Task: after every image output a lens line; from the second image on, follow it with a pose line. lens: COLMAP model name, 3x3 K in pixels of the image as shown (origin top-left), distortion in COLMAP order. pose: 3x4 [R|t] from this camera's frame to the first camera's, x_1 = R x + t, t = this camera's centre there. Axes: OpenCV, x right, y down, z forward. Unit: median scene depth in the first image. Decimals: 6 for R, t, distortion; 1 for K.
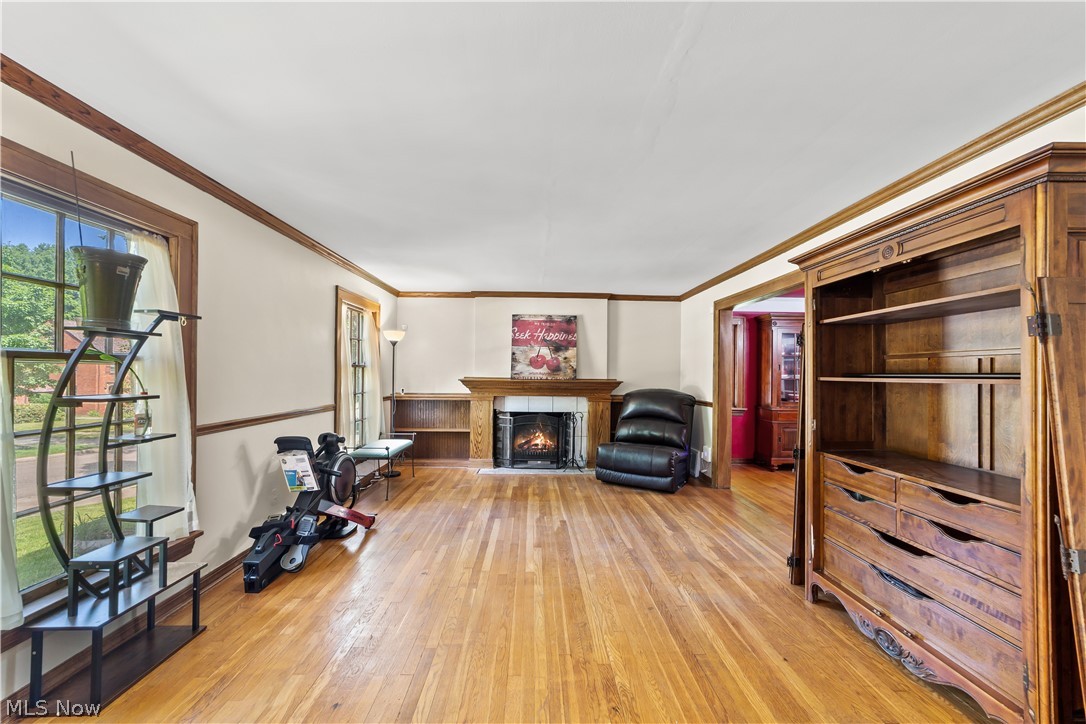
lens RADIAL K [[418.8, 0, 544.5], [0, 418.8, 363.1], [0, 0, 1]] dist [0.000016, -0.000170]
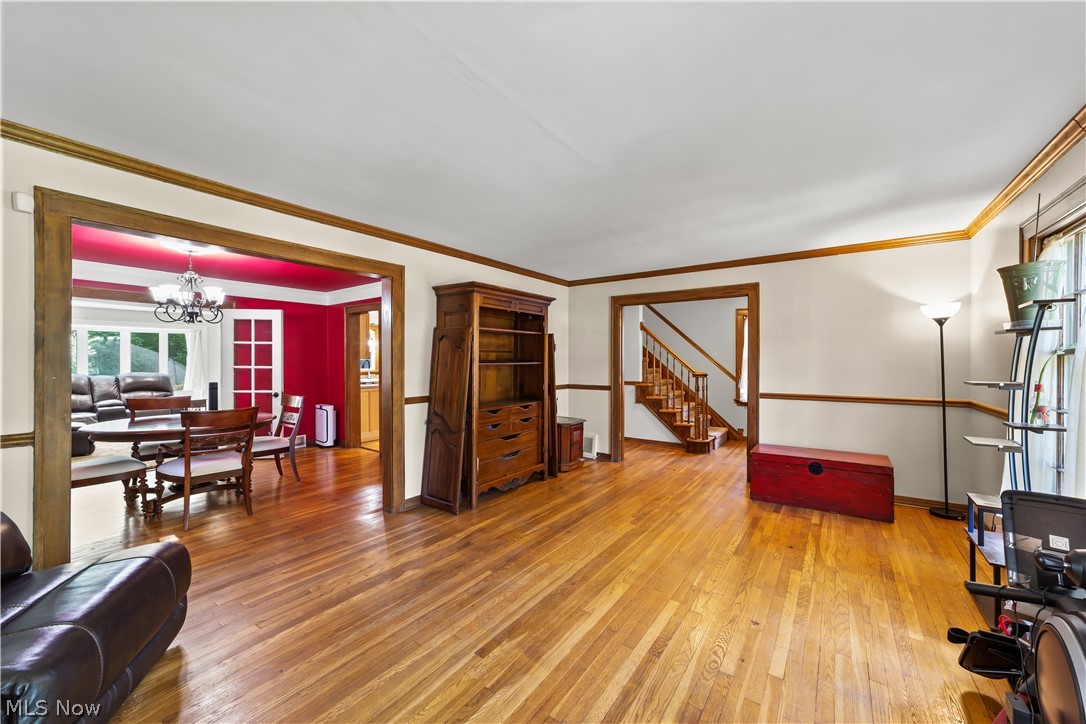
lens RADIAL K [[418.8, 0, 544.5], [0, 418.8, 363.1], [0, 0, 1]] dist [0.000016, -0.000170]
pose [[-0.800832, -0.011051, 0.598787, -0.310682], [-0.019747, 0.999773, -0.007959, 0.026267], [-0.598564, -0.018199, -0.800869, 1.336175]]
